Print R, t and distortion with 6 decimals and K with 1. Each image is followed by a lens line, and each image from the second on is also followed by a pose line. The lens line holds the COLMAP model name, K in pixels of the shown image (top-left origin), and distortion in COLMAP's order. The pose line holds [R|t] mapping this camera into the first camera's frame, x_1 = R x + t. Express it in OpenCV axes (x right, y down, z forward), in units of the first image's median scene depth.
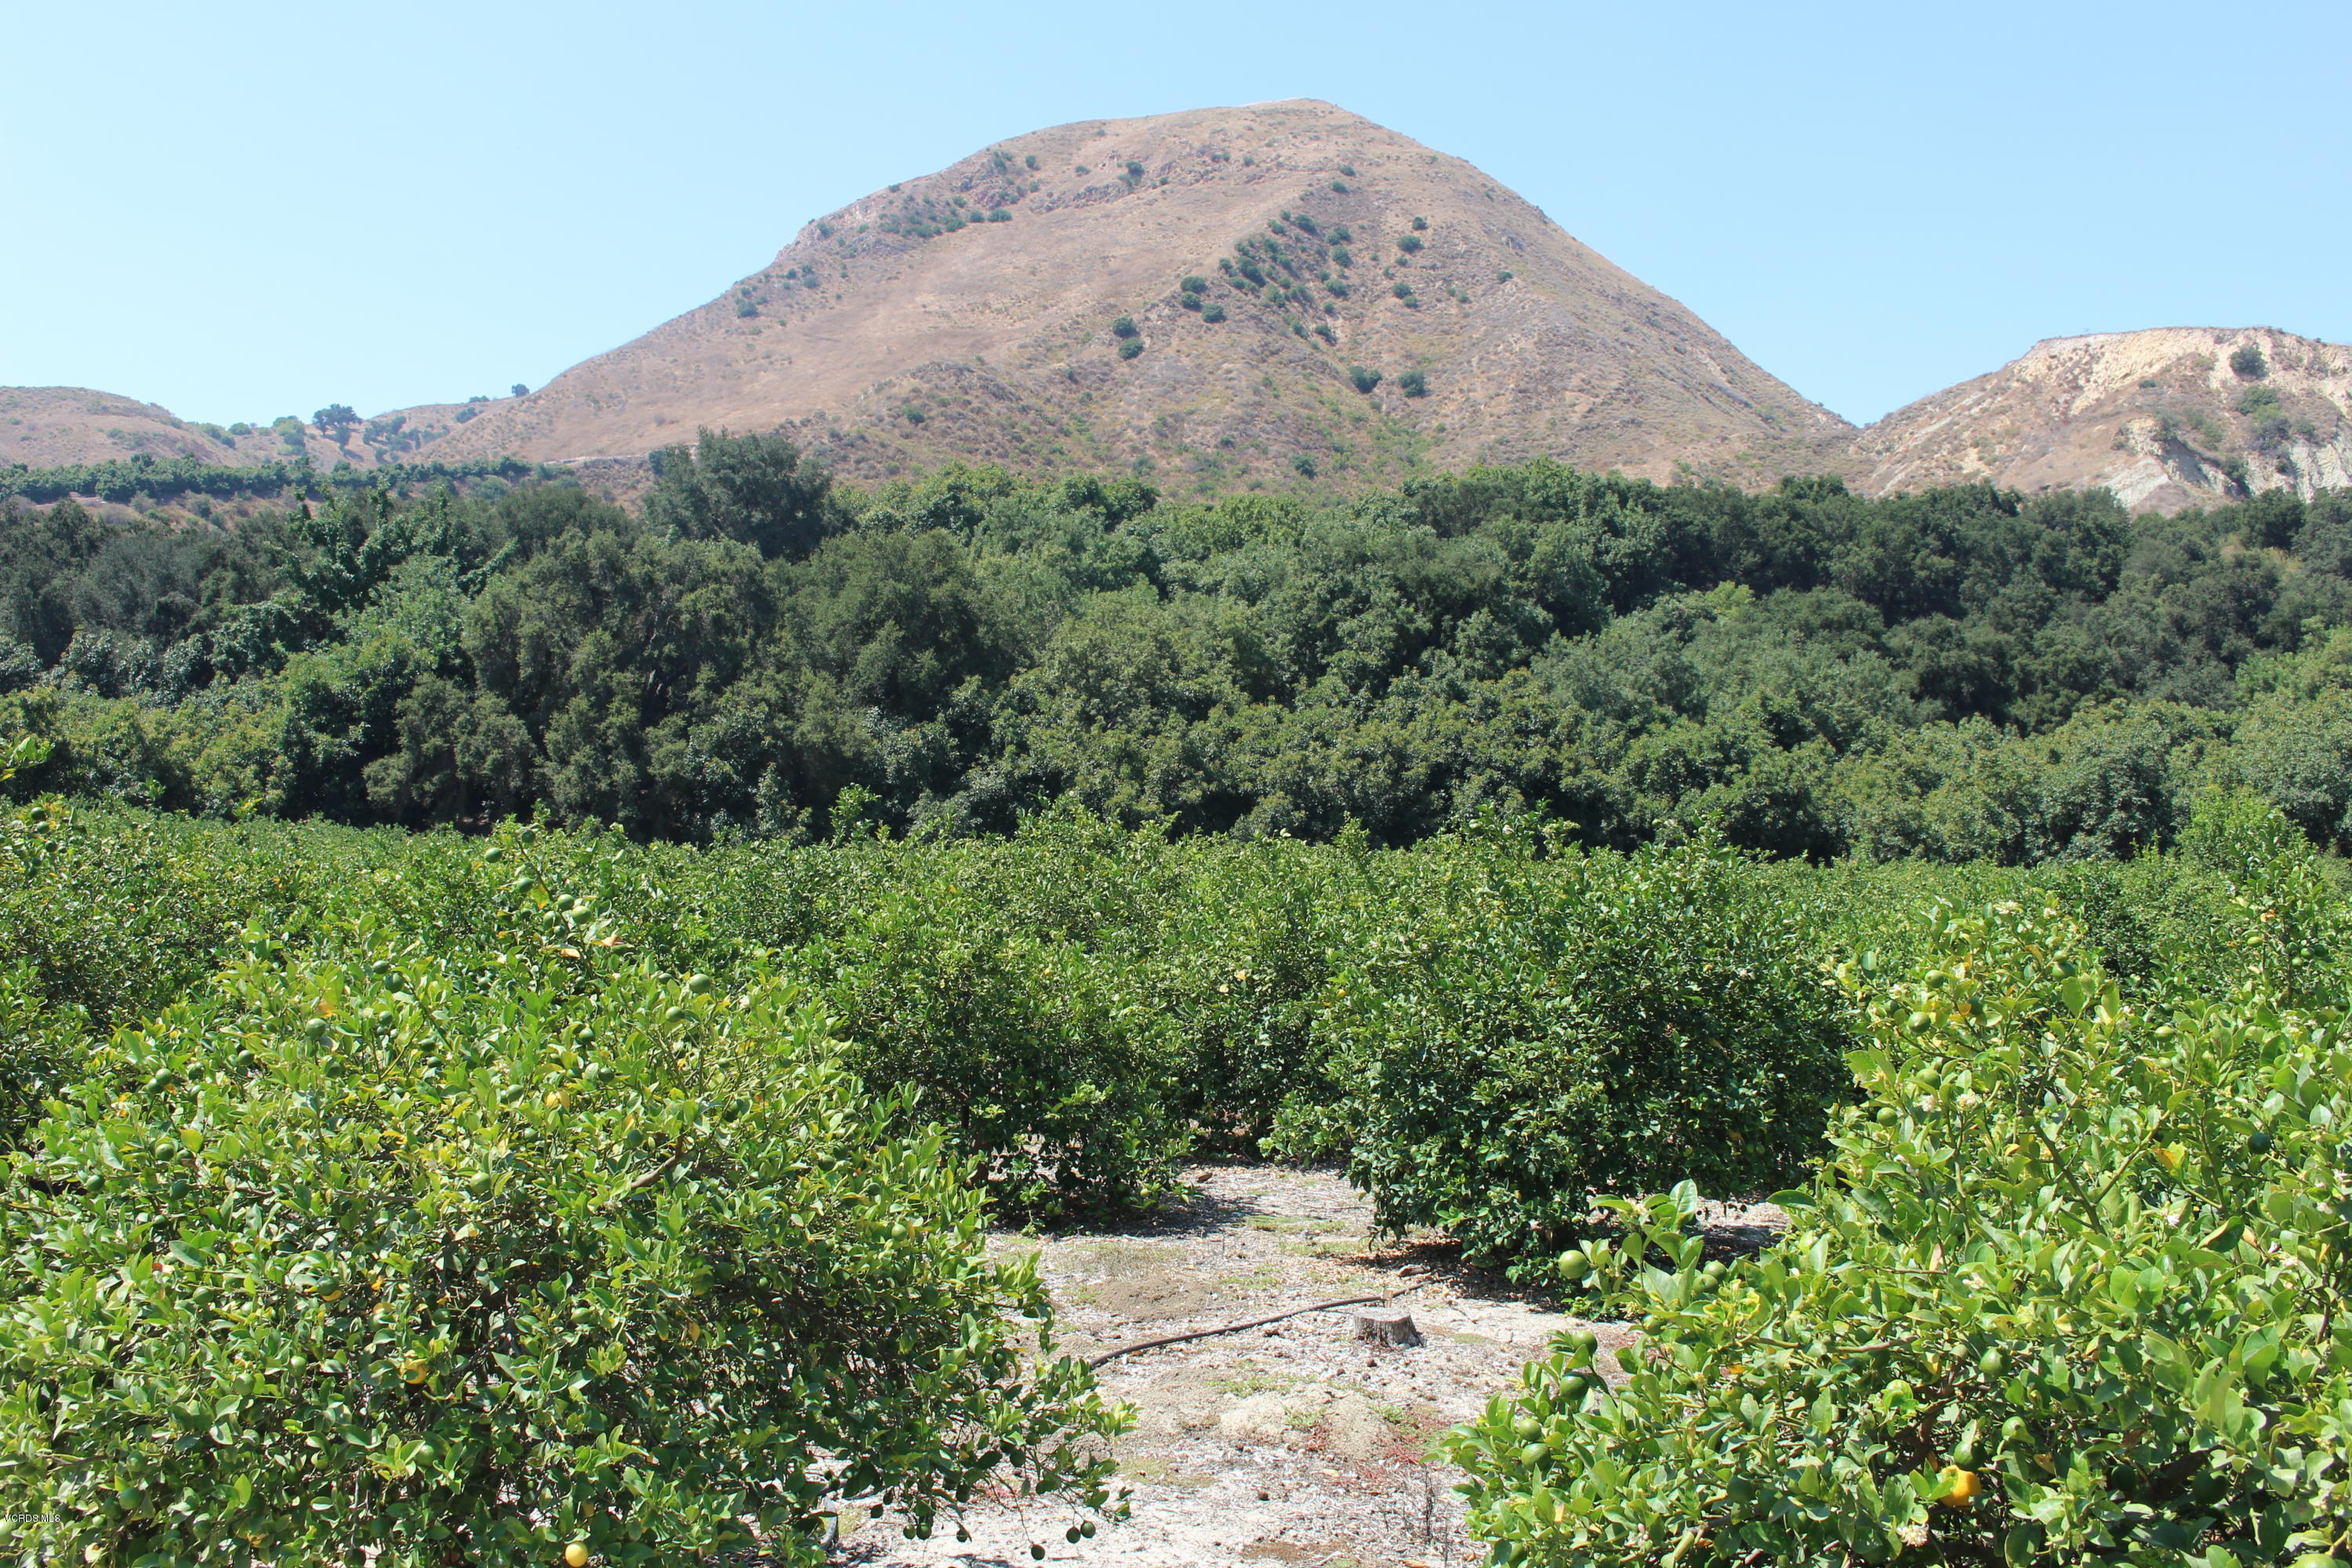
lens RADIAL K [[2370.8, 0, 1184.6], [0, 2370.8, 771.8], [0, 0, 1]] dist [-0.081881, 0.000000]
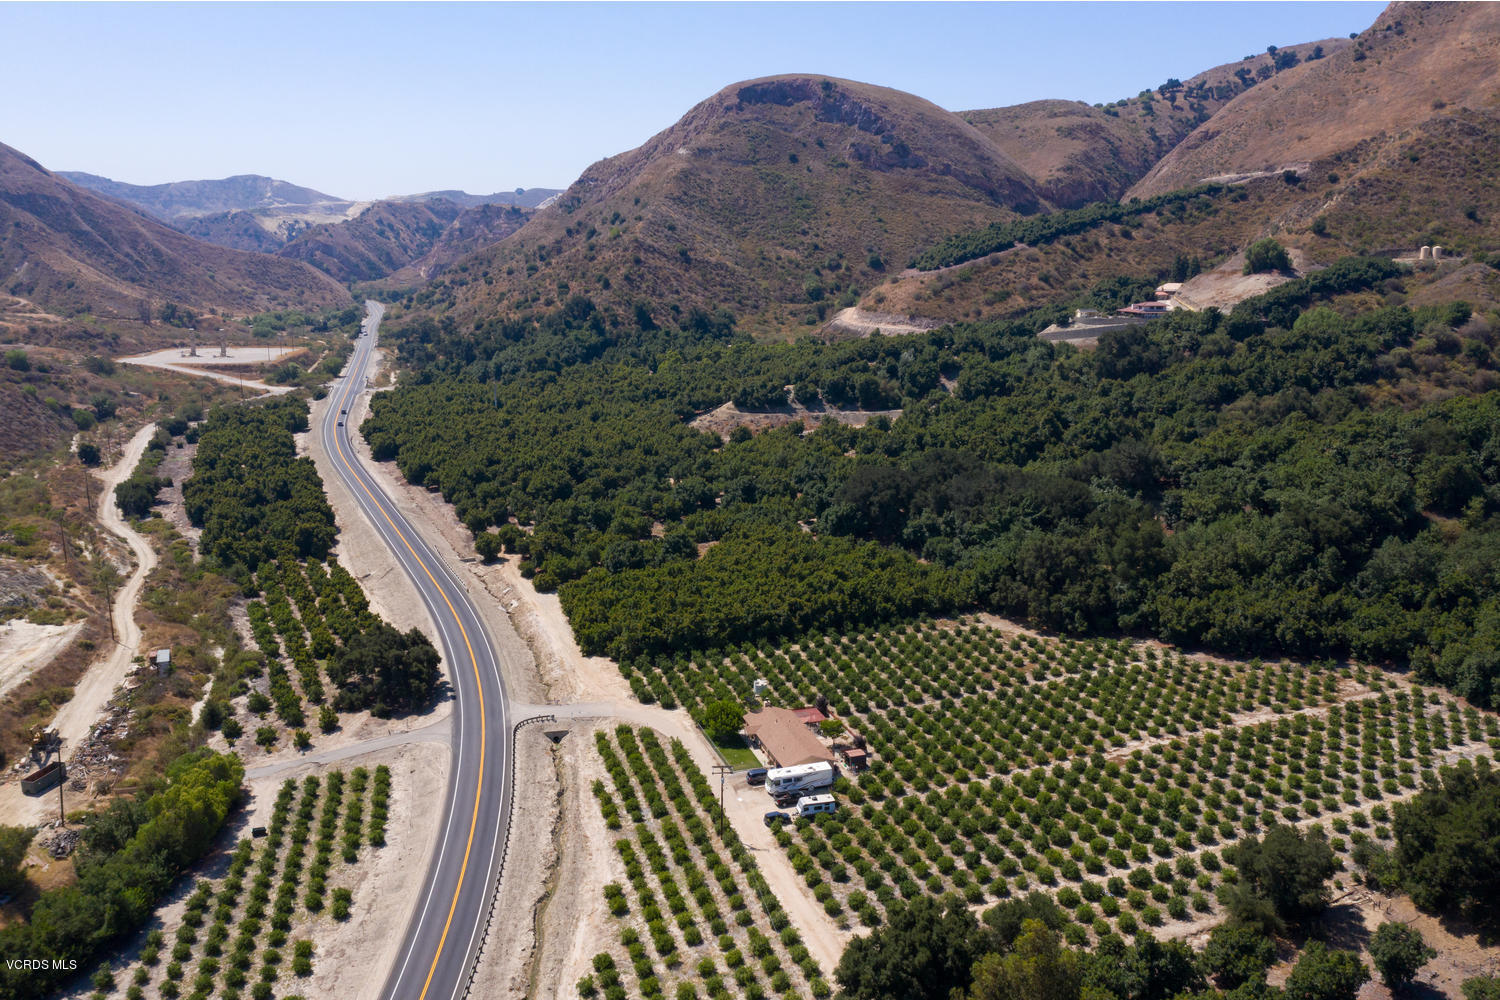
lens RADIAL K [[1257.1, 0, 741.9], [0, 1257.1, 503.7], [0, 0, 1]] dist [-0.014030, 0.026405]
pose [[0.758152, 0.083883, -0.646660, 0.405033], [0.085270, 0.970422, 0.225853, -0.386633], [0.646479, -0.226371, 0.728575, -0.473706]]
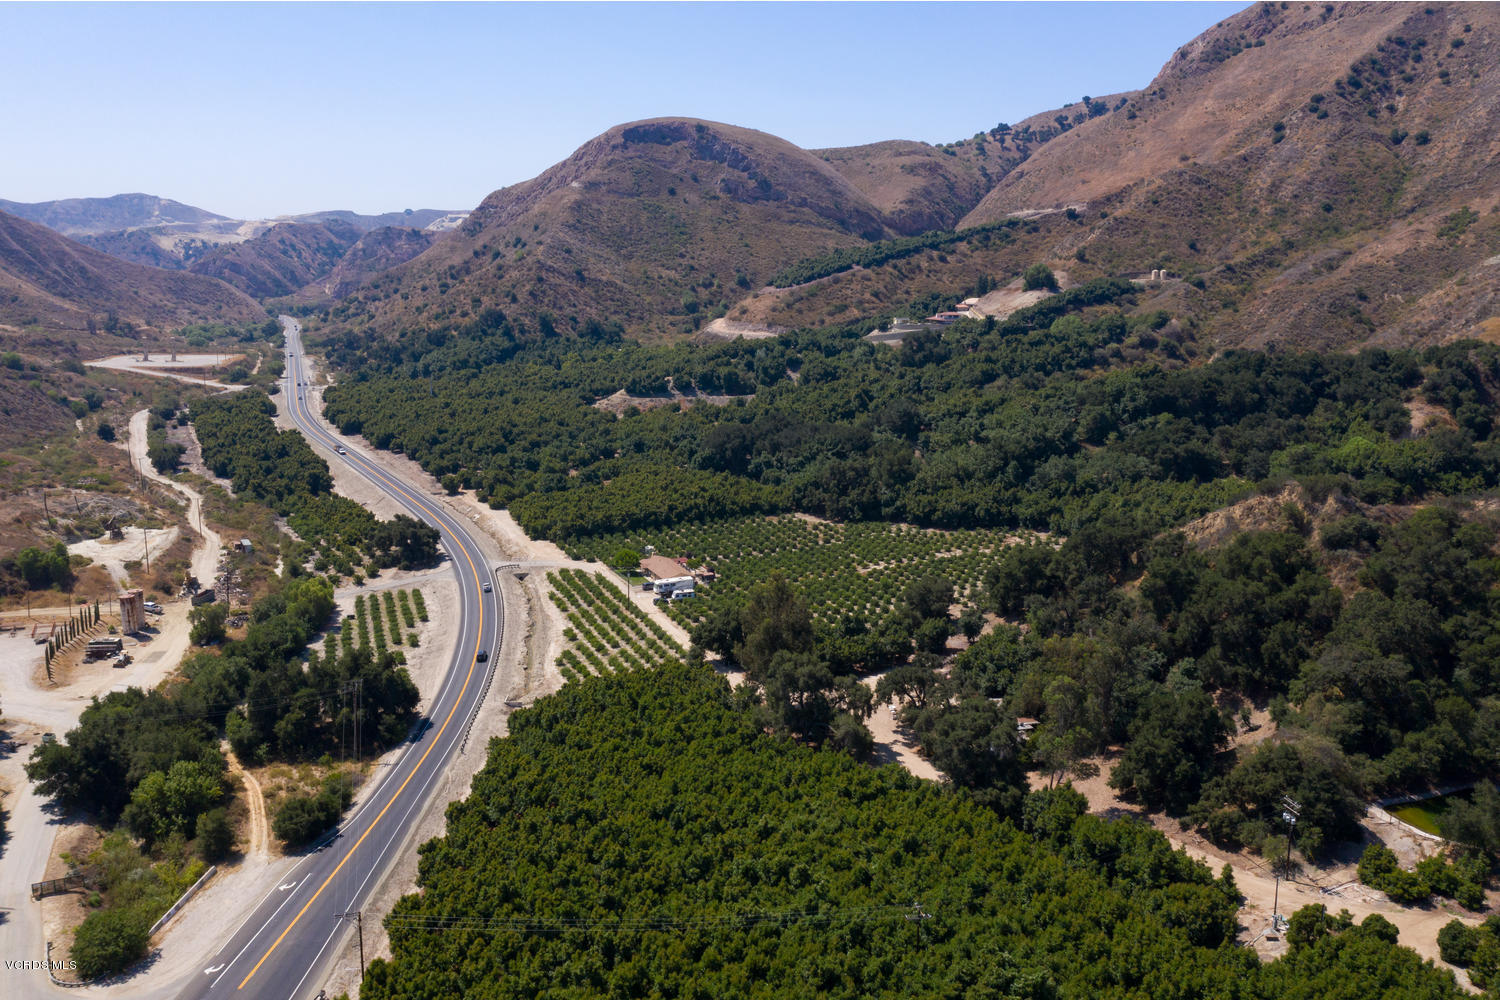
lens RADIAL K [[1257.1, 0, 751.5], [0, 1257.1, 498.3], [0, 0, 1]] dist [-0.014030, 0.026405]
pose [[0.818803, 0.060809, -0.570845, 0.795021], [0.077640, 0.973508, 0.215066, -0.407969], [0.568801, -0.220417, 0.792390, -0.946713]]
